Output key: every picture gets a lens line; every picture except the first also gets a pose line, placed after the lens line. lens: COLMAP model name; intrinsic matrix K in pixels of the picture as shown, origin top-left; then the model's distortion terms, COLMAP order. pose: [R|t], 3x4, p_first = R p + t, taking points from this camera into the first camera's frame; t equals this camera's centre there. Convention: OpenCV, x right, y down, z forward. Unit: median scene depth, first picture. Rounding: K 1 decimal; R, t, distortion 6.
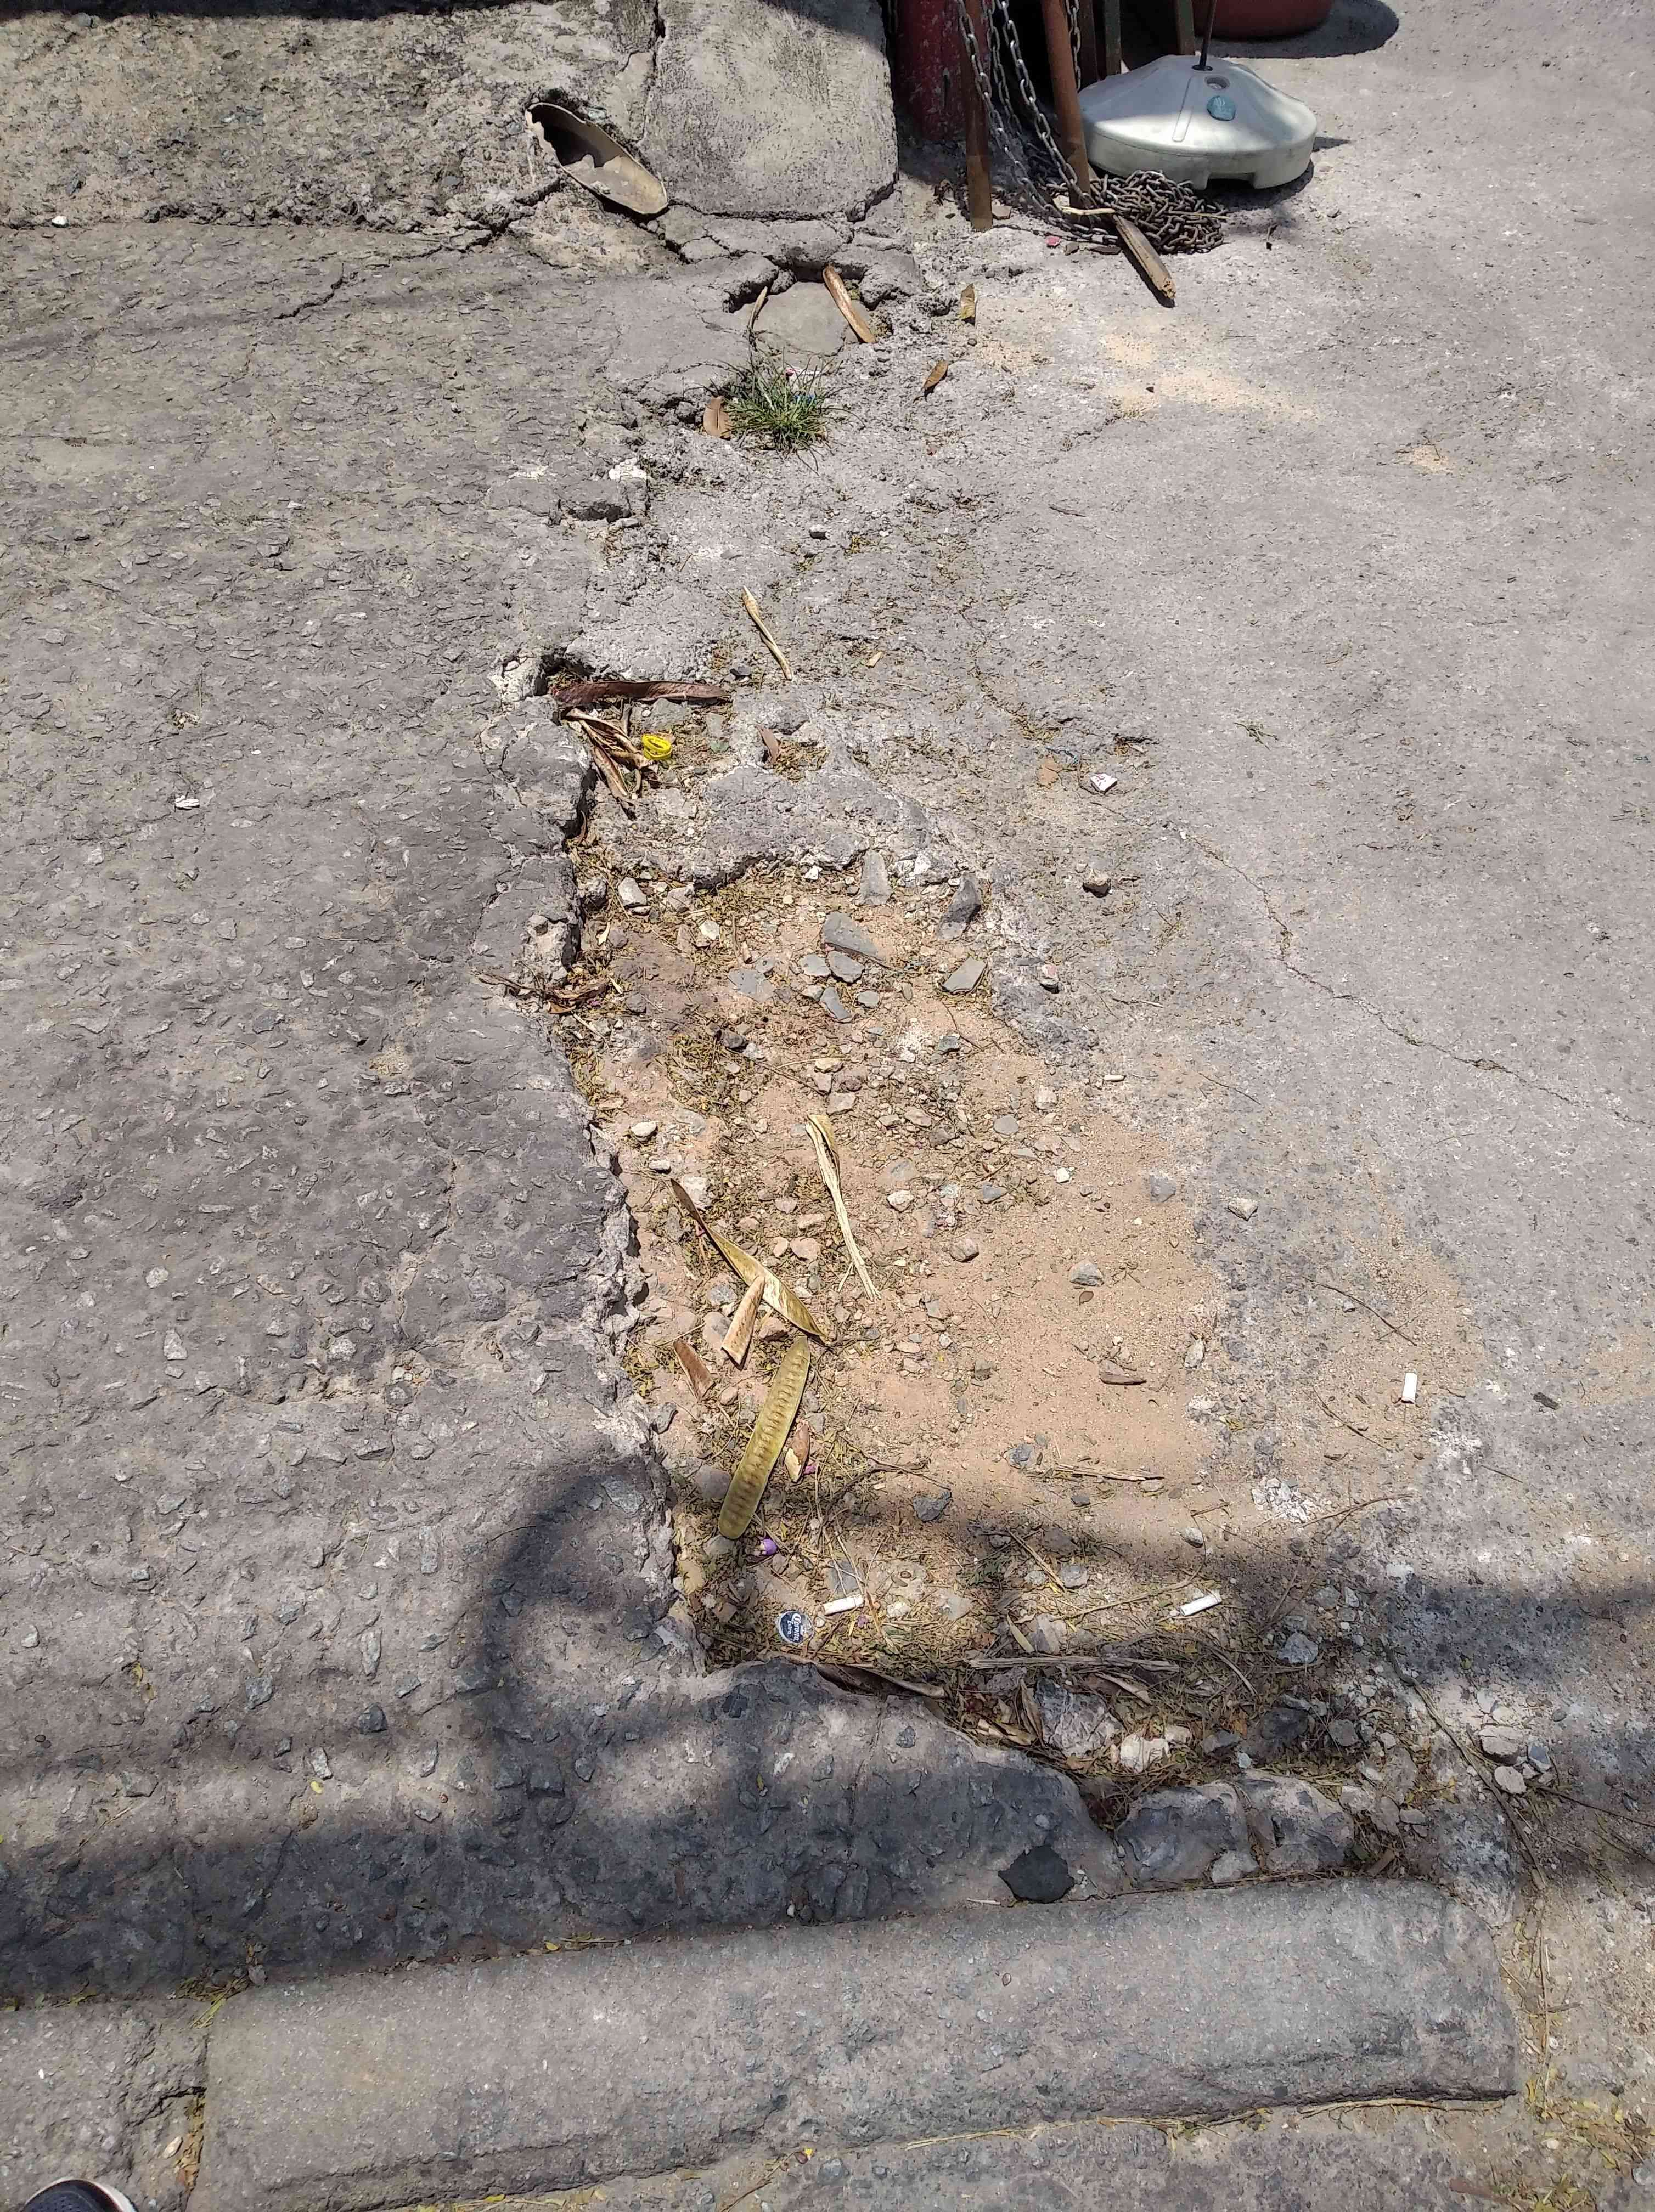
lens RADIAL K [[1692.3, 0, 855.5], [0, 1692.3, 1151.9], [0, 0, 1]] dist [0.077080, -0.163687]
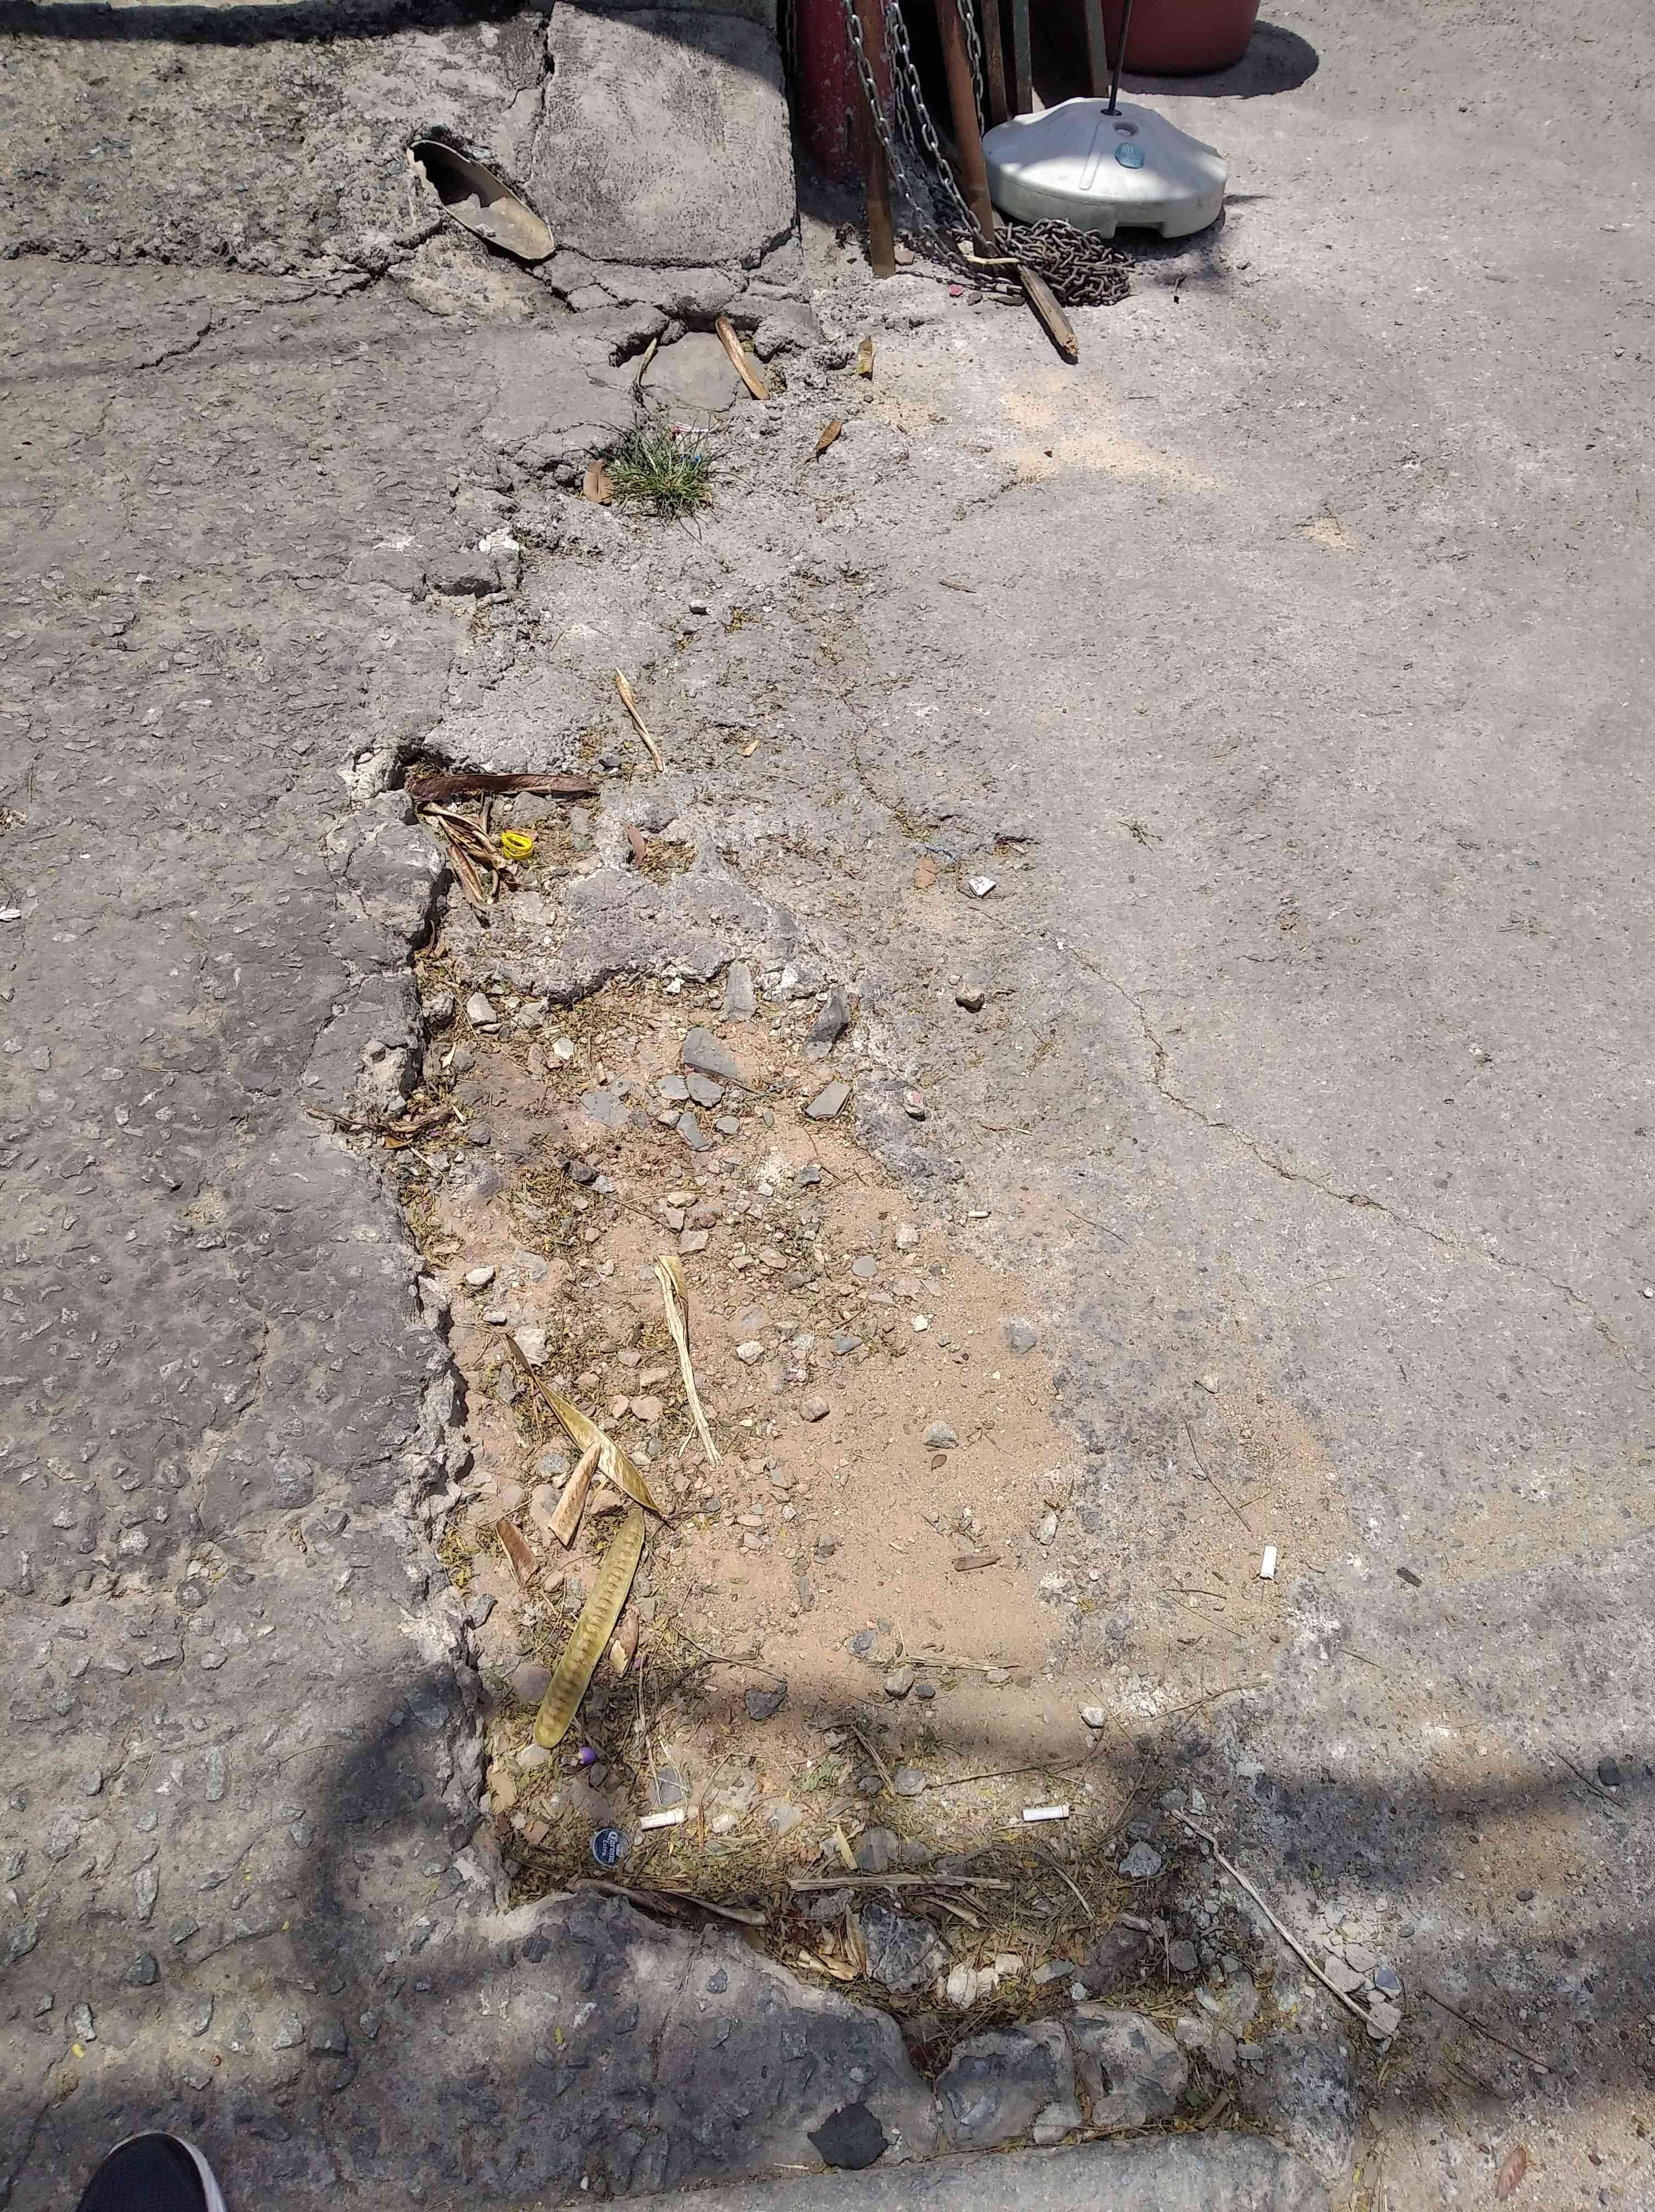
lens RADIAL K [[1692.3, 0, 855.5], [0, 1692.3, 1151.9], [0, 0, 1]] dist [0.077080, -0.163687]
pose [[0.999524, 0.003680, 0.030639, 0.050026], [-0.003947, 0.999955, 0.008646, -0.082370], [-0.030606, -0.008762, 0.999493, 0.038157]]
